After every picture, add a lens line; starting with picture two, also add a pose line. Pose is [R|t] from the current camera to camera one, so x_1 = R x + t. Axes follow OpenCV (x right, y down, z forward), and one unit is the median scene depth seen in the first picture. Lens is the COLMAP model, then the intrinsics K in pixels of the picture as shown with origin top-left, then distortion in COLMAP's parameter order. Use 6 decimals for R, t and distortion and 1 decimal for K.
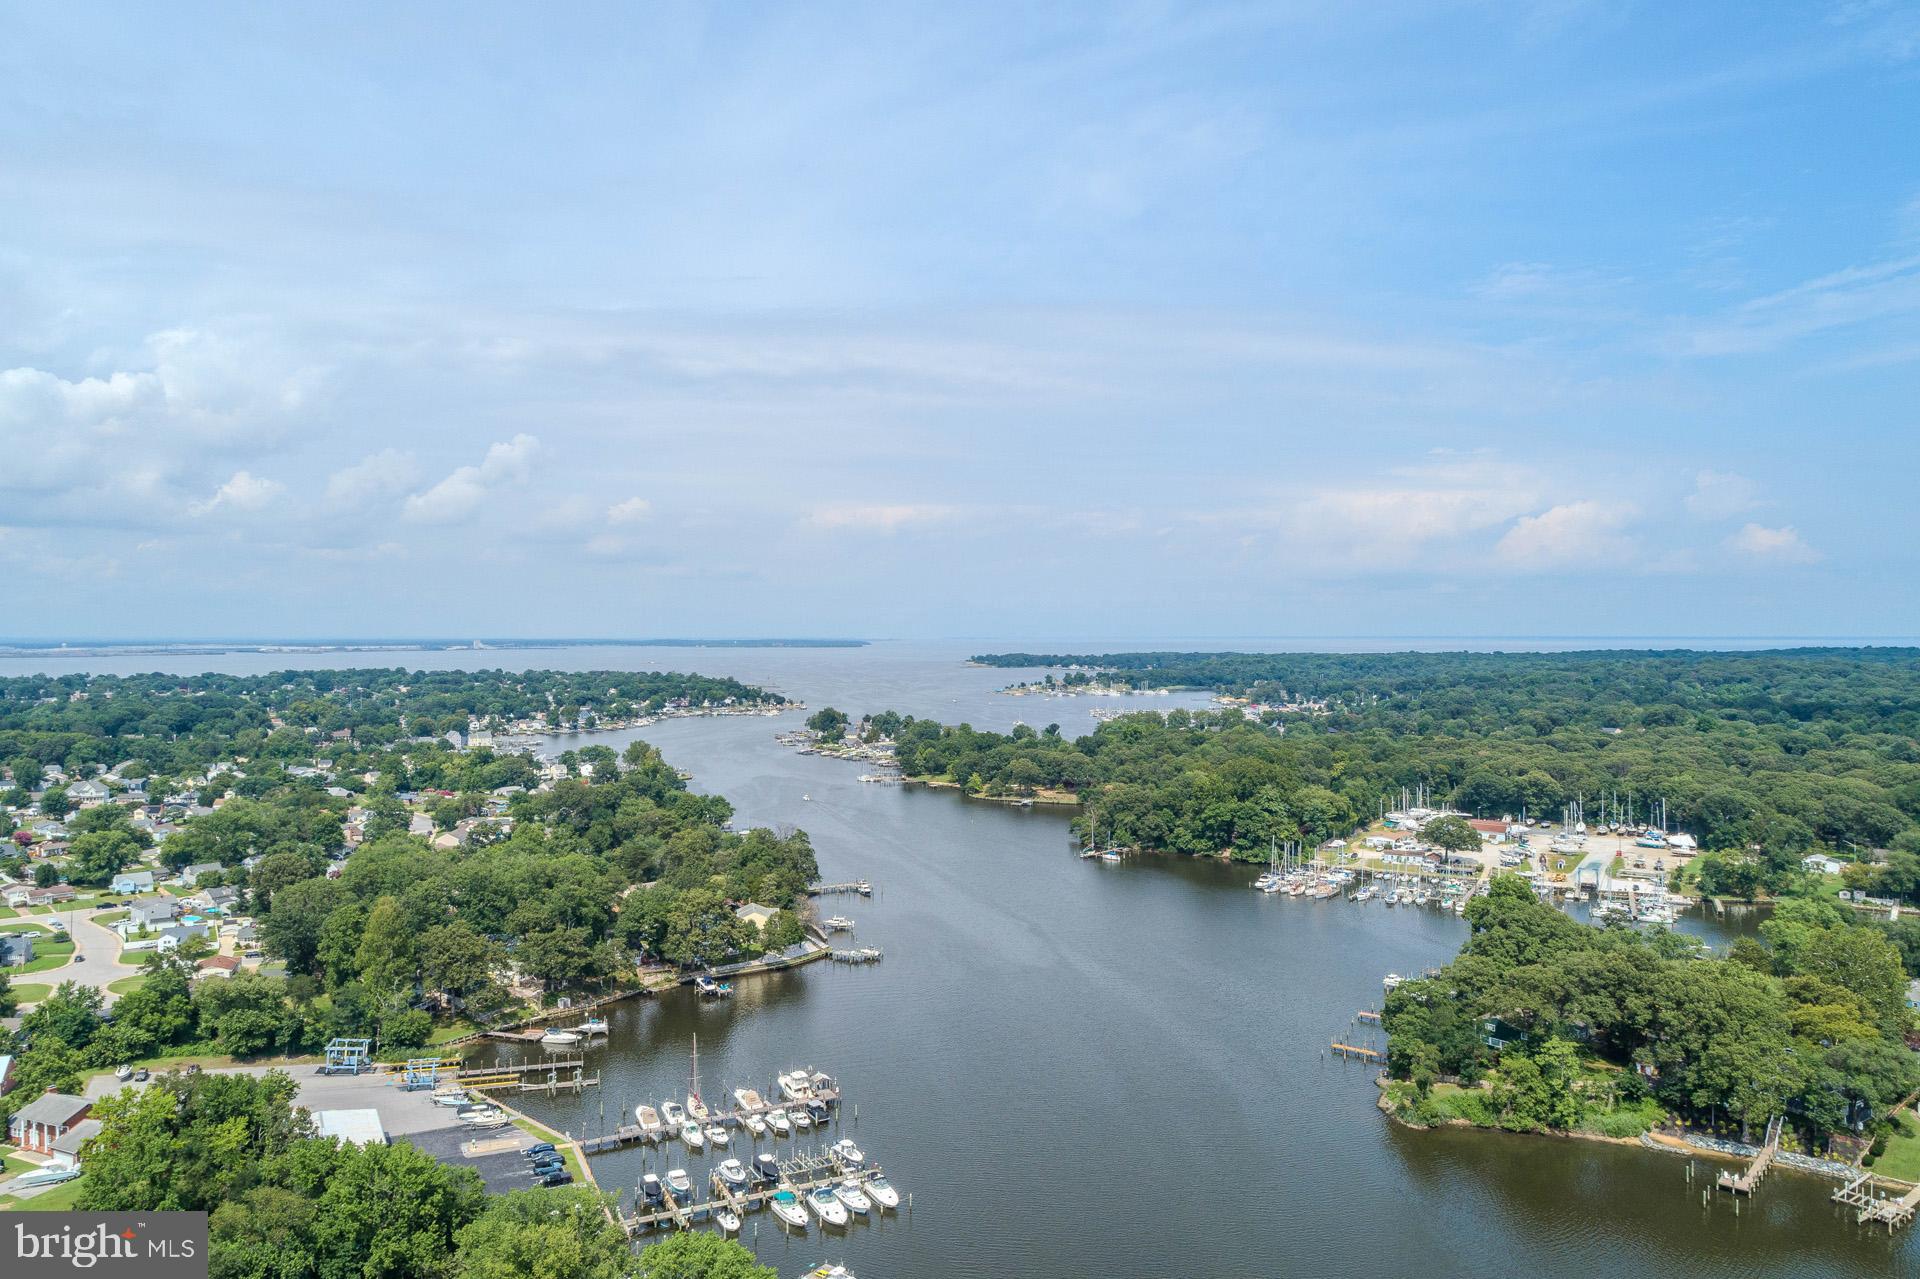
lens RADIAL K [[1346.5, 0, 979.0], [0, 1346.5, 635.5], [0, 0, 1]] dist [-0.003316, 0.012680]
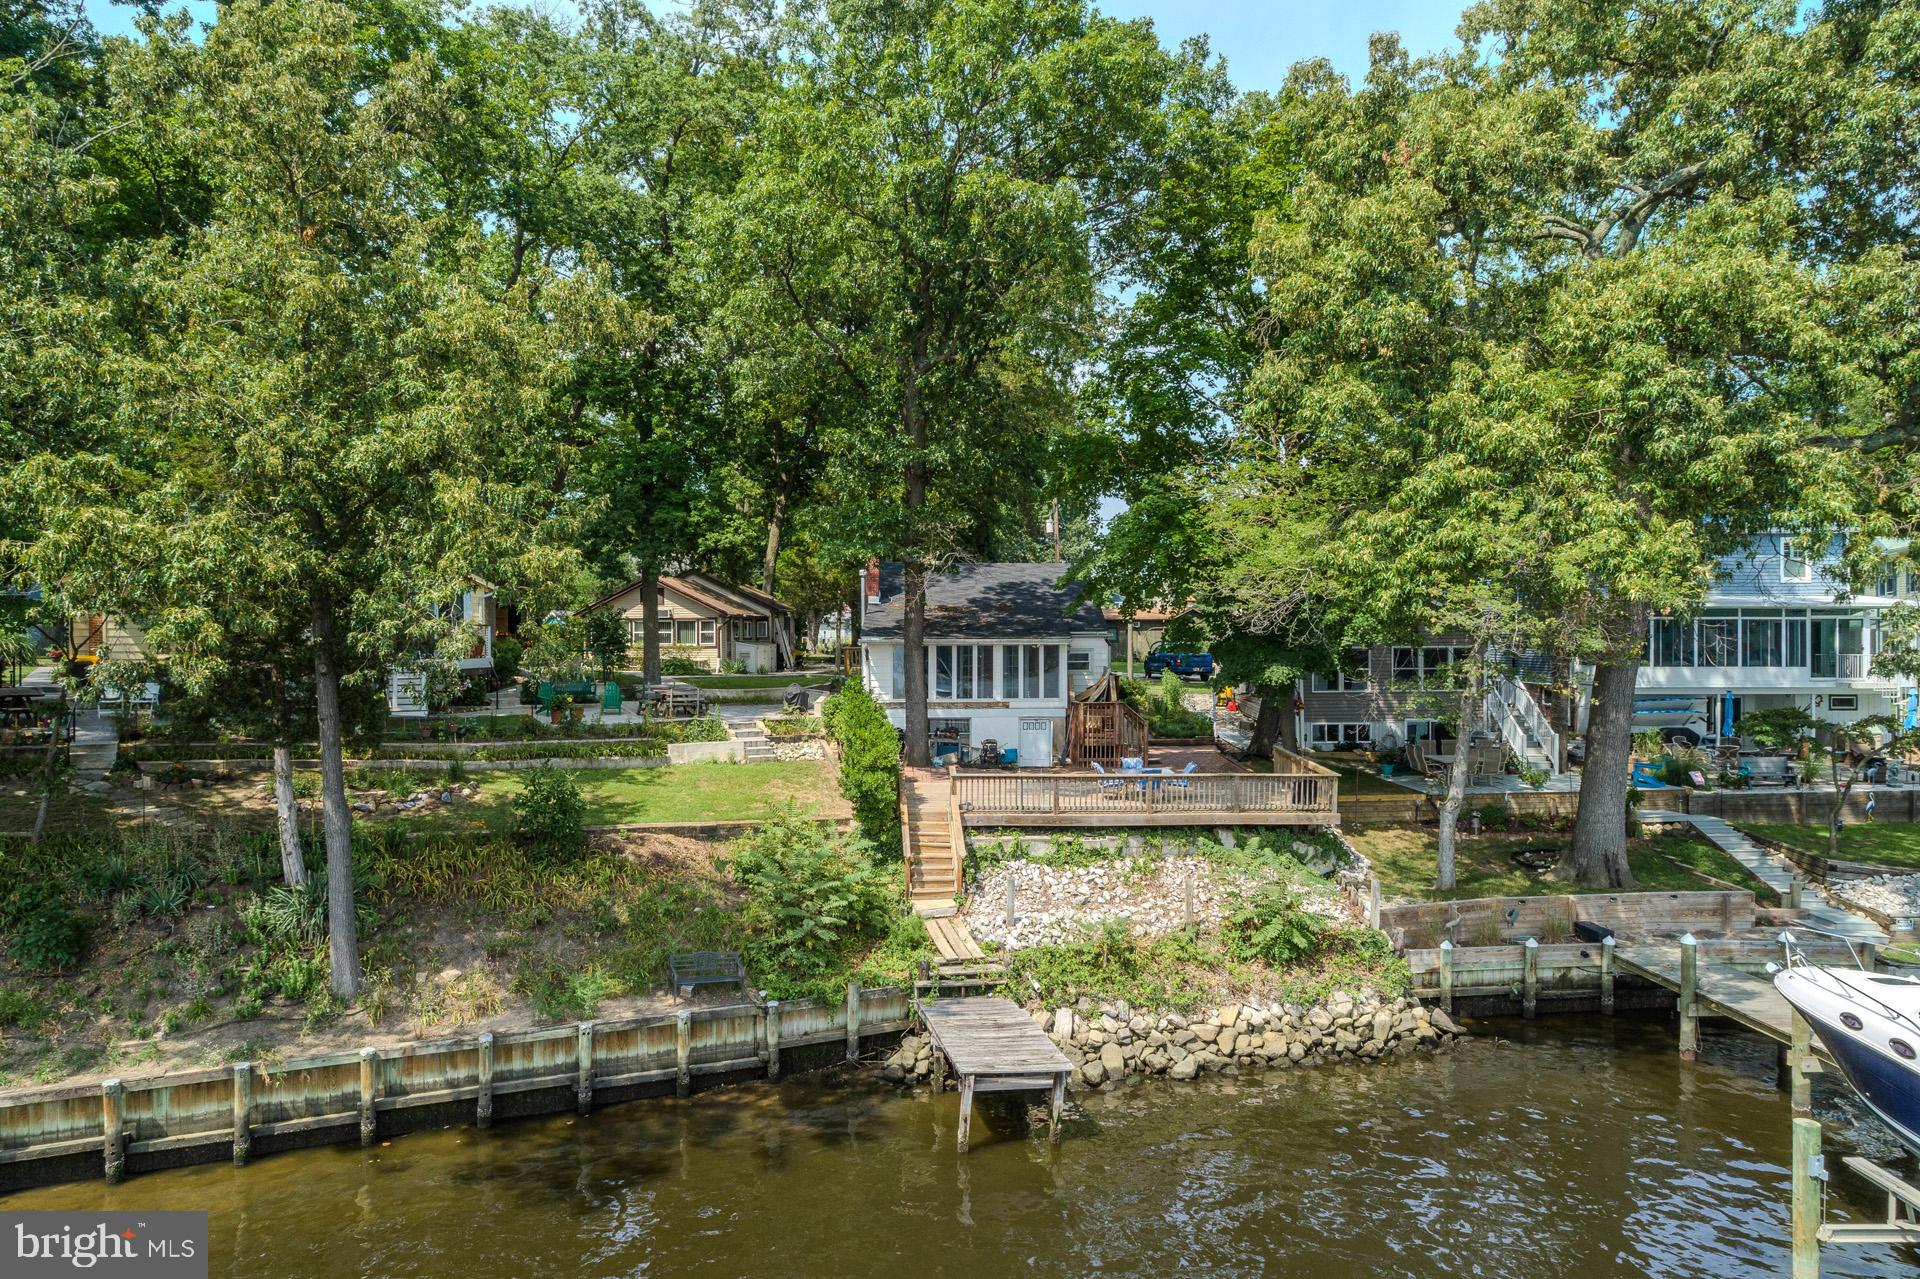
lens RADIAL K [[1346.5, 0, 940.9], [0, 1346.5, 642.9], [0, 0, 1]] dist [-0.003316, 0.012680]
pose [[0.833366, 0.003686, -0.552710, -0.205667], [-0.001051, 0.999987, 0.005084, 0.239647], [0.552721, -0.003656, 0.833358, 0.929262]]
